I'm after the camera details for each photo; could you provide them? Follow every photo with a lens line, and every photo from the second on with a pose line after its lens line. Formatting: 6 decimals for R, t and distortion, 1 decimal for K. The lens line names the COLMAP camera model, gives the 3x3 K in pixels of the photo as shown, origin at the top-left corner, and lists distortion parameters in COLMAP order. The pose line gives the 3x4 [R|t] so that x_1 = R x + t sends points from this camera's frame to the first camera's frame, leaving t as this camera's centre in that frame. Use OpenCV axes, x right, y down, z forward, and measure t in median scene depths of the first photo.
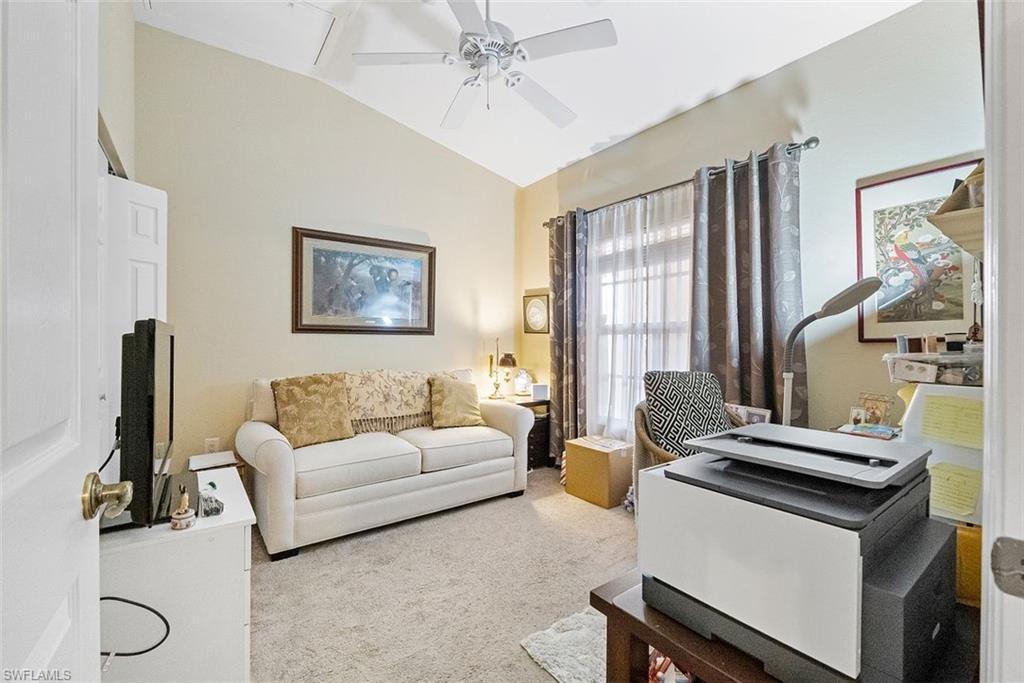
lens RADIAL K [[433.2, 0, 516.8], [0, 433.2, 345.1], [0, 0, 1]] dist [-0.006100, -0.001147]
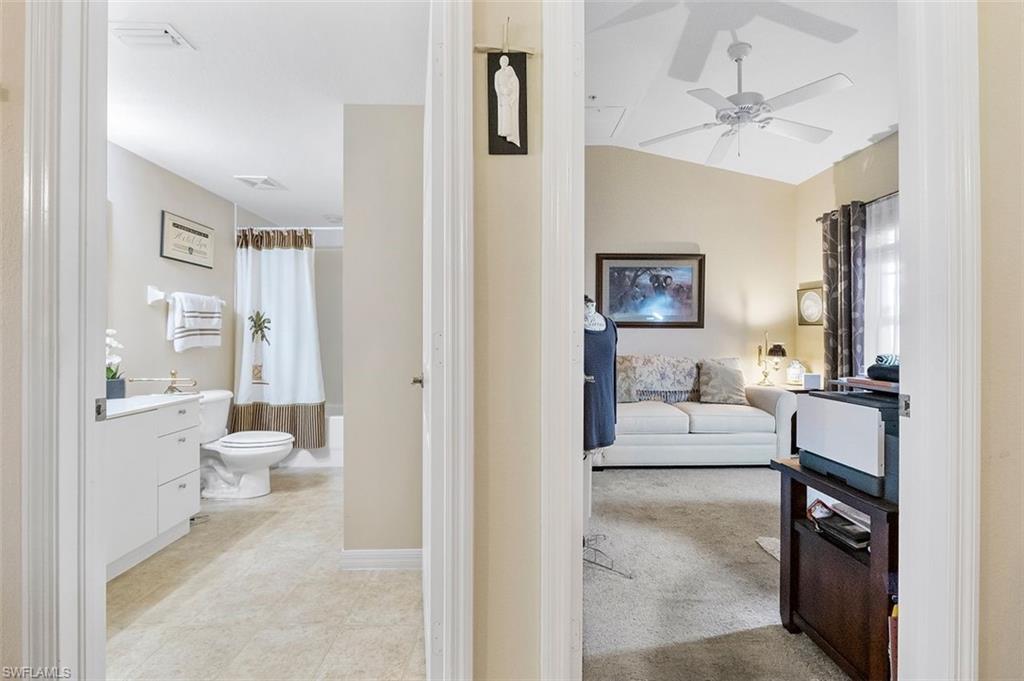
lens RADIAL K [[433.2, 0, 509.2], [0, 433.2, 337.8], [0, 0, 1]] dist [-0.006100, -0.001147]
pose [[0.803712, -0.001118, -0.595017, 0.092283], [-0.003673, 0.999970, -0.006840, 0.014191], [0.595007, 0.007683, 0.803684, -0.288580]]
